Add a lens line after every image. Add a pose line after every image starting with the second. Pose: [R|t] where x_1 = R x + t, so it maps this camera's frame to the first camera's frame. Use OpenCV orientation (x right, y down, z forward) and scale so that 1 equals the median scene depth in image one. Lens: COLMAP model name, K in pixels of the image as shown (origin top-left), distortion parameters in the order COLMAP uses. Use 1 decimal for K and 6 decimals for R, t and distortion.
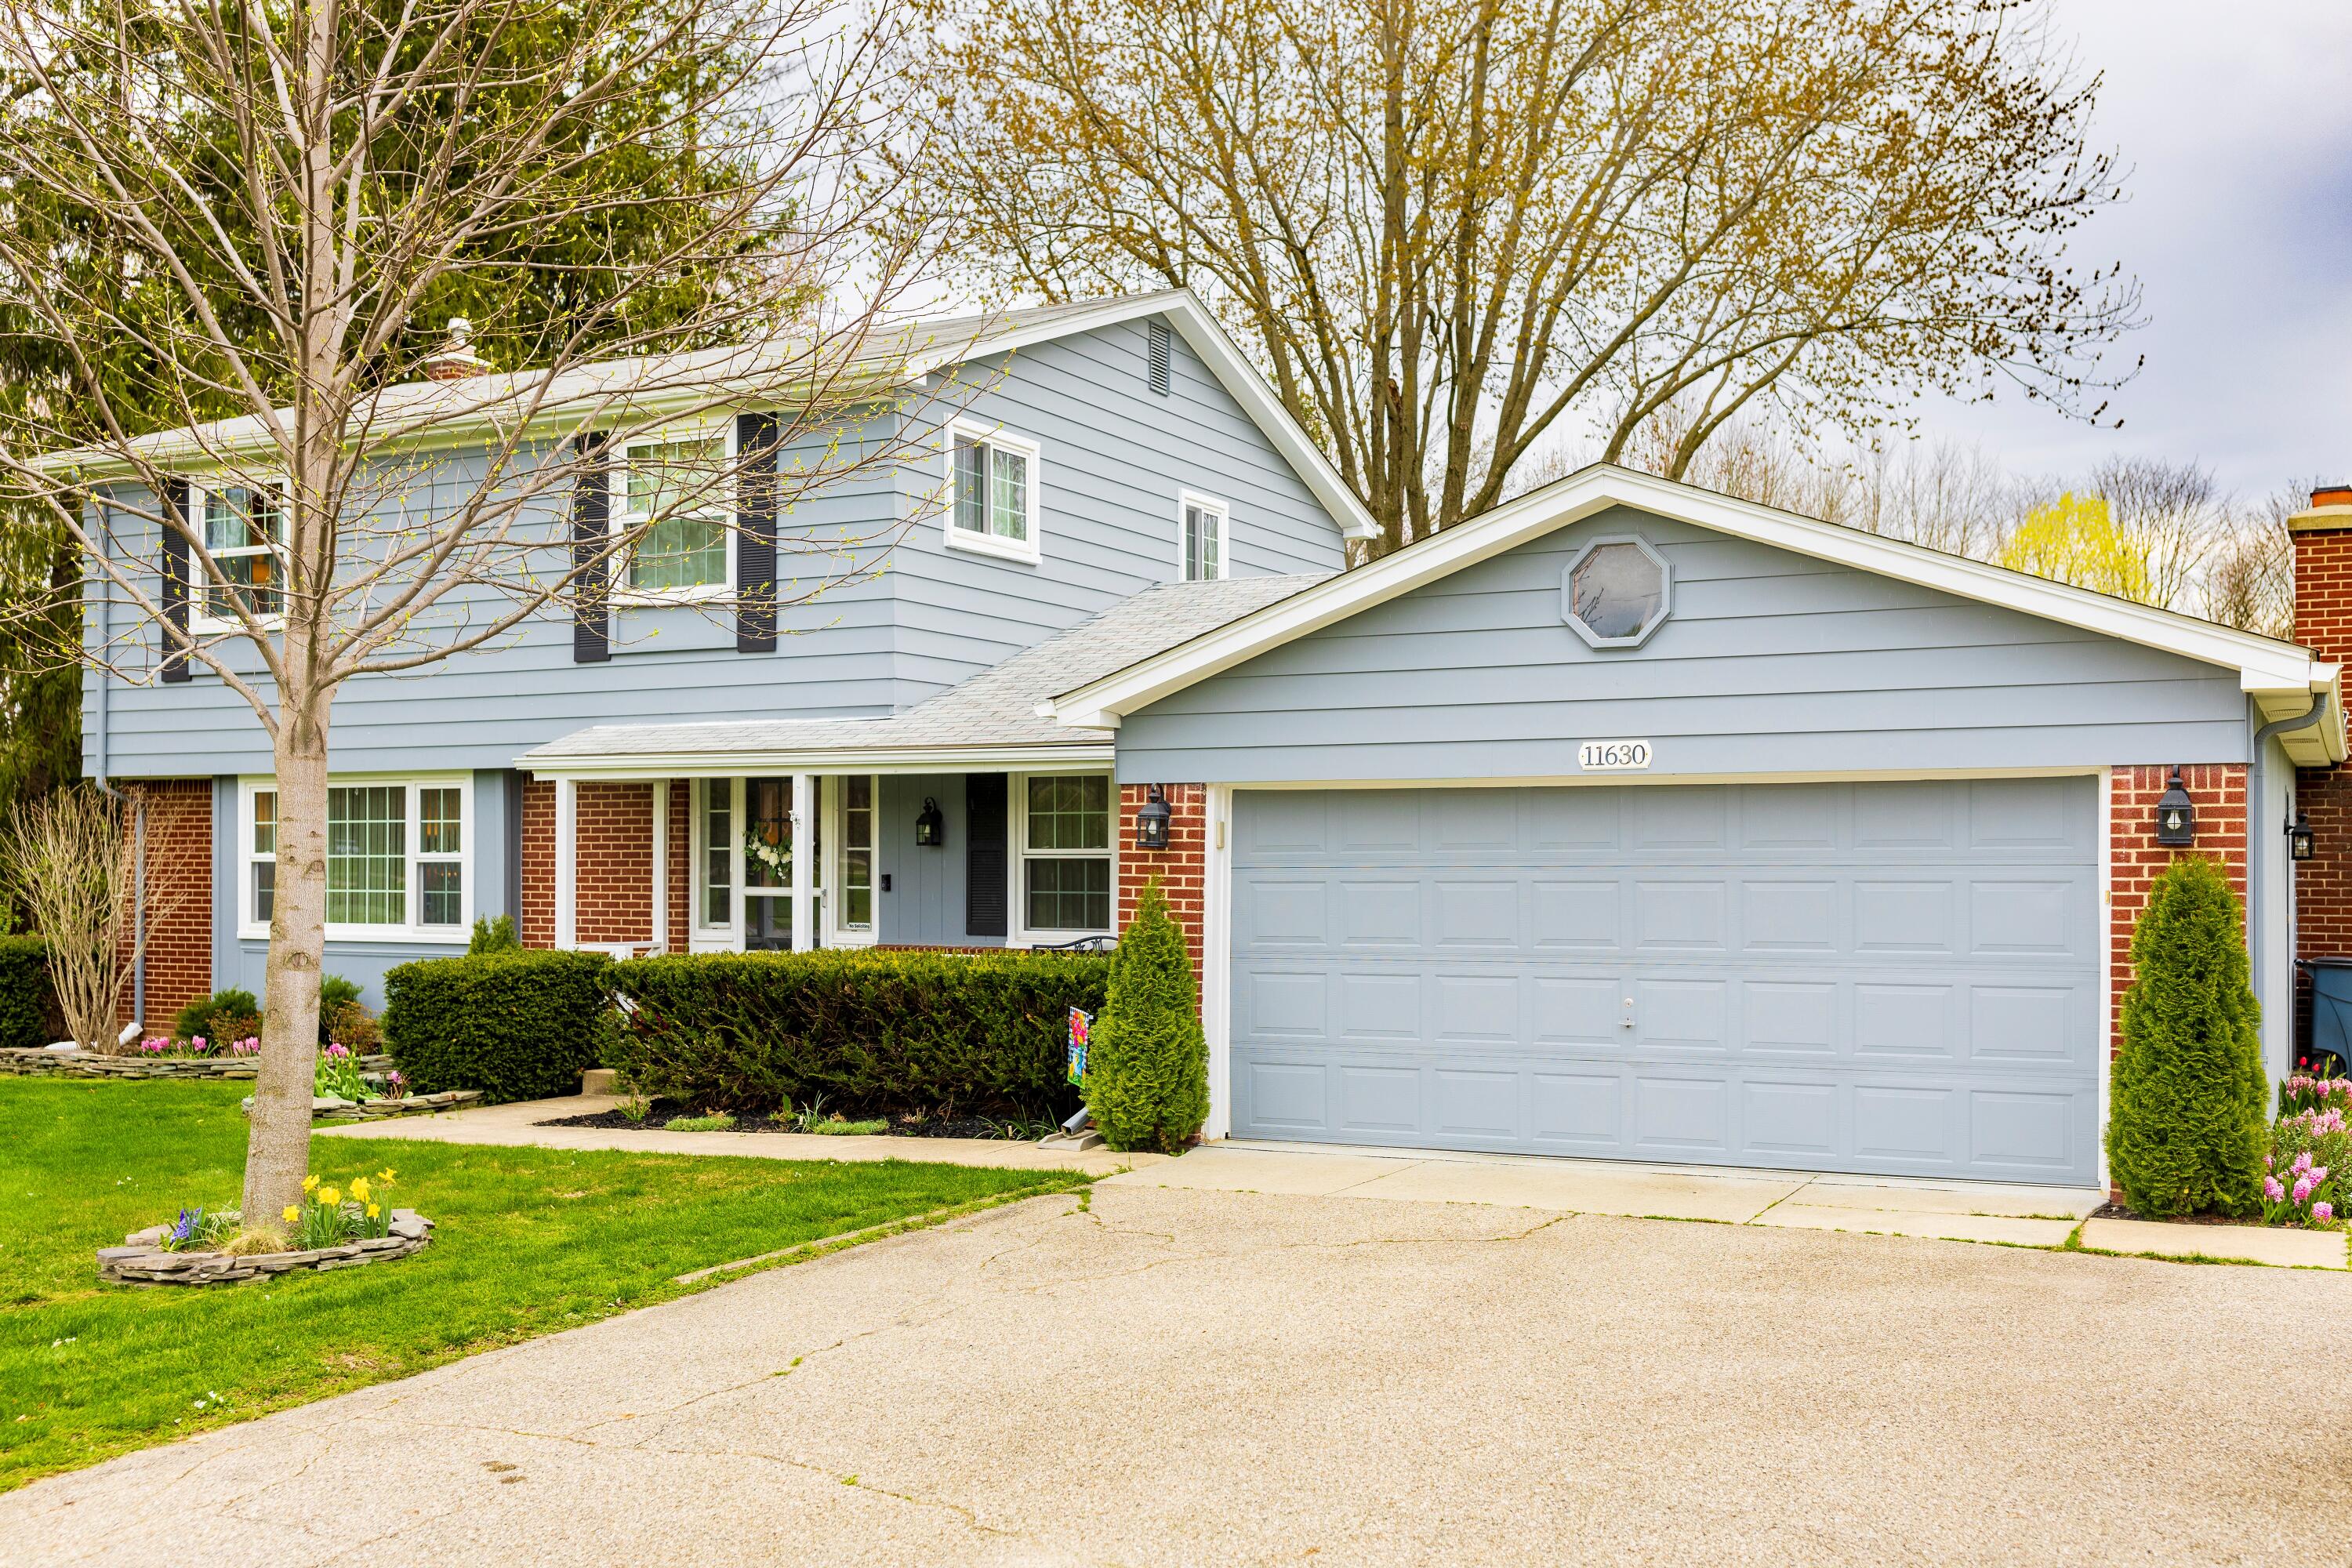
lens RADIAL K [[2328.6, 0, 1176.0], [0, 2328.6, 784.0], [0, 0, 1]] dist [0.006798, -0.005849]
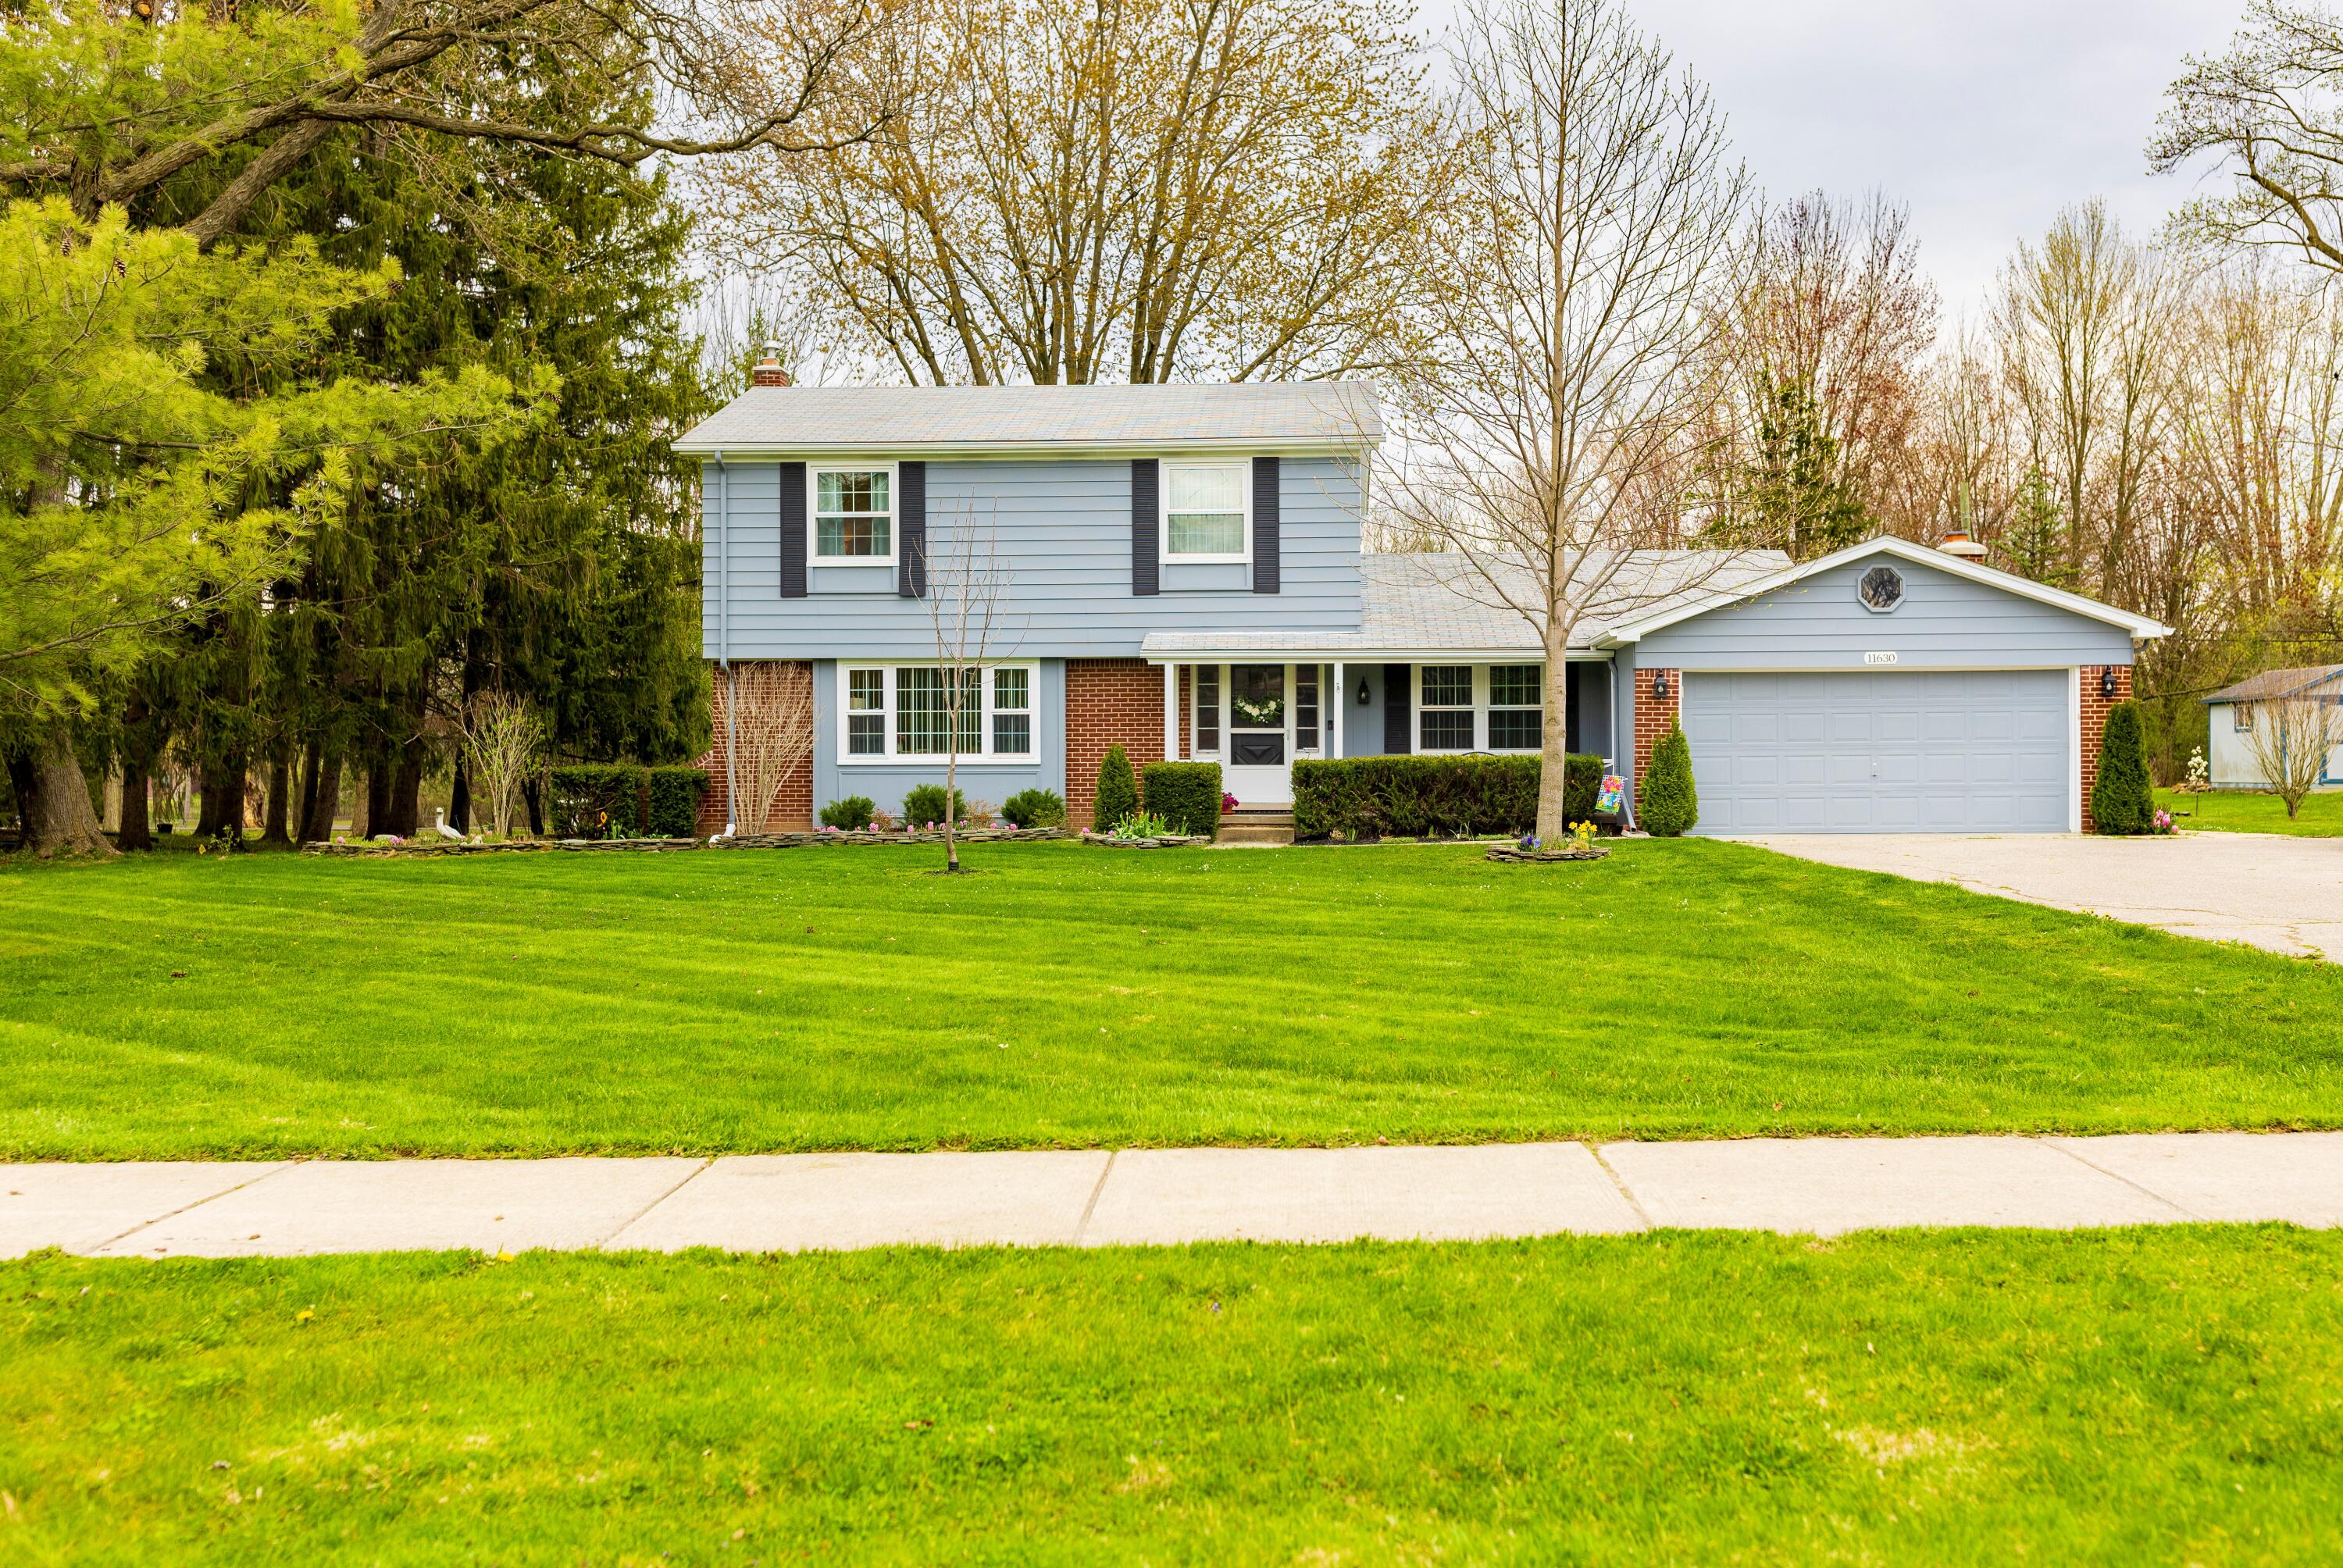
lens RADIAL K [[2319.5, 0, 1171.5], [0, 2319.5, 784.0], [0, 0, 1]] dist [0.006798, -0.005849]
pose [[0.913240, -0.006046, 0.407378, -1.196135], [-0.009295, 0.999320, 0.035667, 0.031701], [-0.407317, -0.036359, 0.912563, -0.709154]]
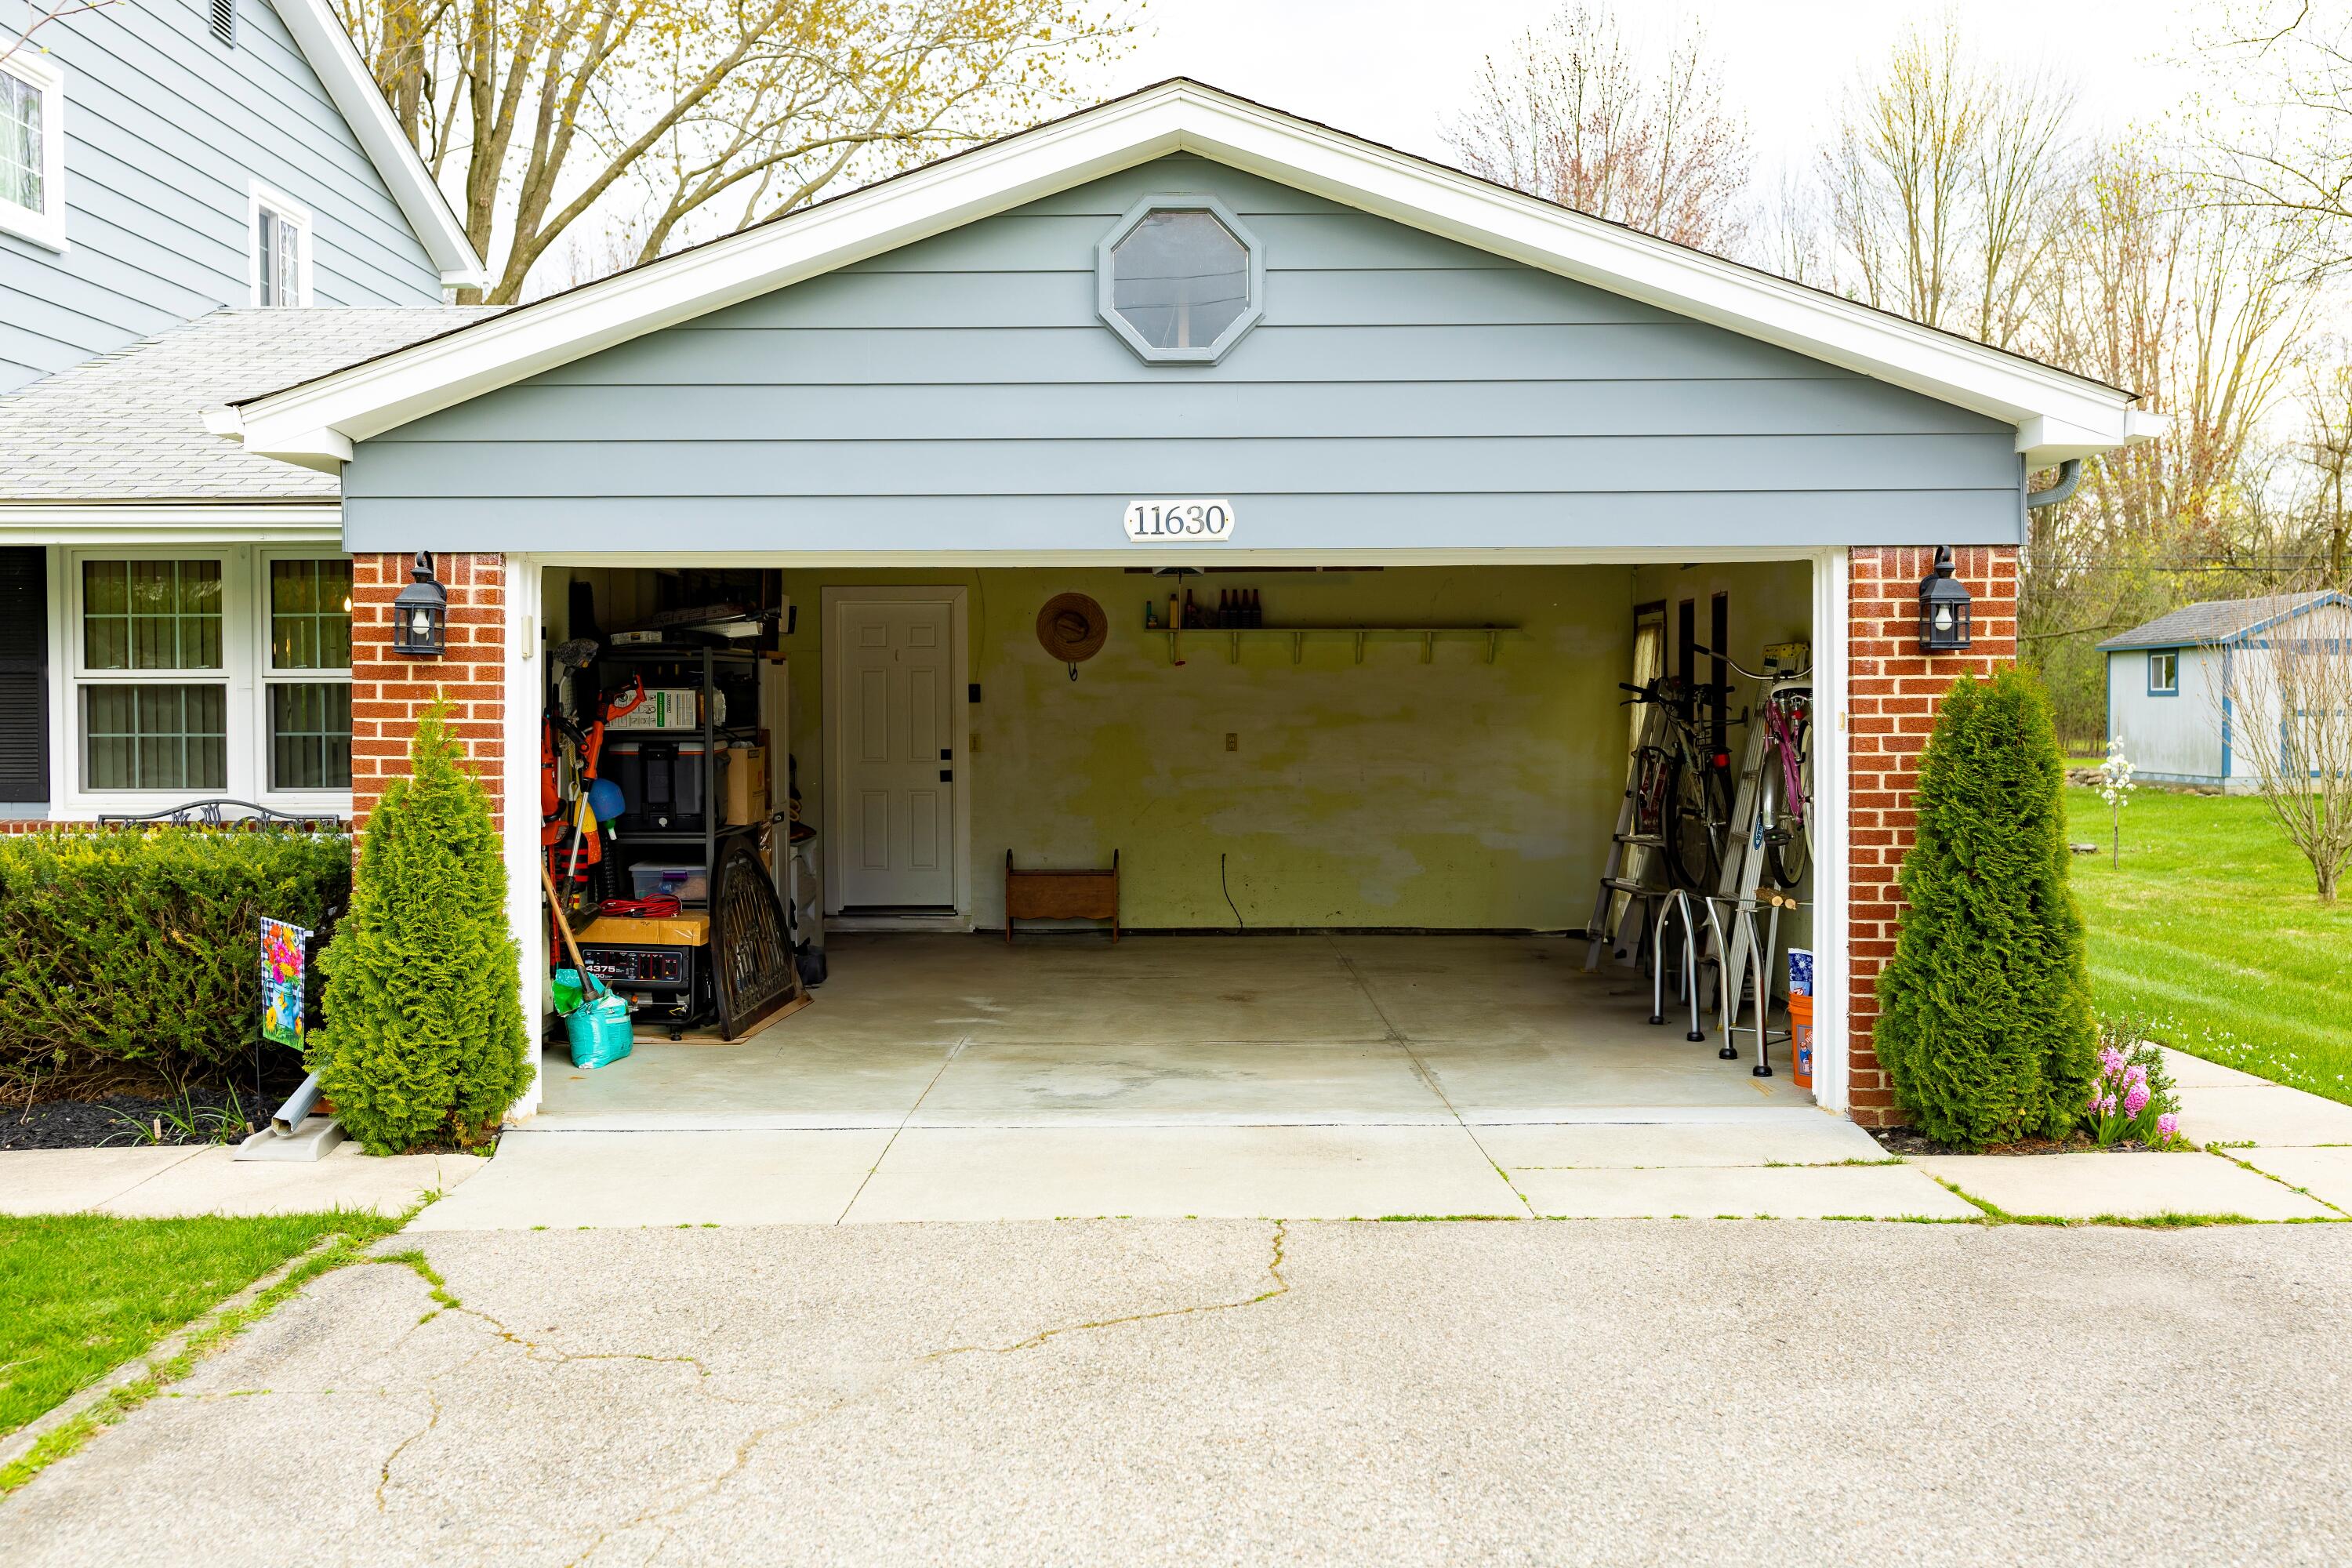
lens RADIAL K [[2273.4, 0, 1188.6], [0, 2273.4, 751.7], [0, 0, 1]] dist [0.007822, -0.004023]
pose [[0.889779, -0.011922, 0.456235, -0.096637], [-0.011592, 0.998746, 0.048706, 0.019482], [-0.456244, -0.048626, 0.888525, 0.344379]]
